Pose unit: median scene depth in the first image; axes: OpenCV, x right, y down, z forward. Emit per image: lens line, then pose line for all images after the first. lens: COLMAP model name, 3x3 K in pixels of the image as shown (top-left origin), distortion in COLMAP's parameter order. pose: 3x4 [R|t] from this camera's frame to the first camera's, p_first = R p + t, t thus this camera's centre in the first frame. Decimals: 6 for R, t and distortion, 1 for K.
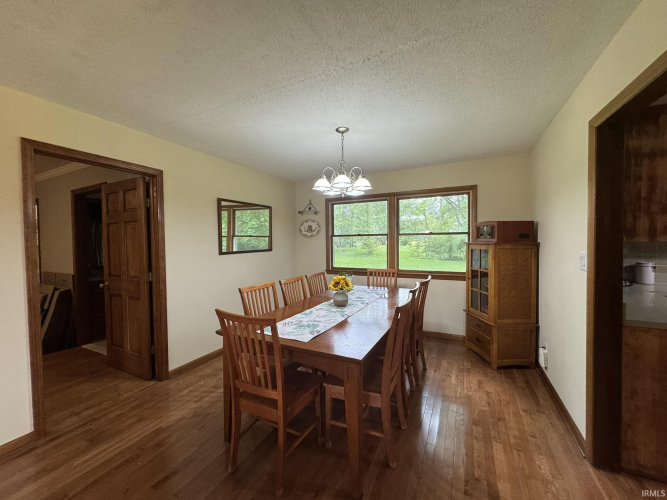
lens RADIAL K [[265.1, 0, 333.1], [0, 265.1, 249.4], [0, 0, 1]] dist [-0.002571, 0.000360]
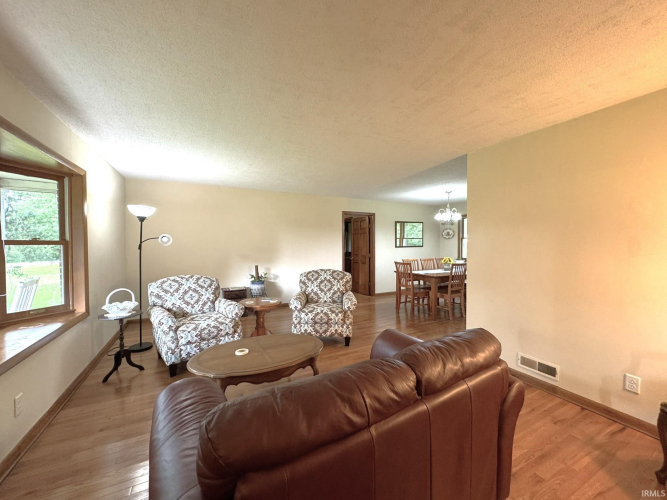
lens RADIAL K [[265.1, 0, 333.1], [0, 265.1, 249.4], [0, 0, 1]] dist [-0.002571, 0.000360]
pose [[0.806800, 0.024590, -0.590312, 0.499417], [-0.023054, 0.999683, 0.010134, 0.029204], [0.590374, 0.005433, 0.807111, -1.197495]]
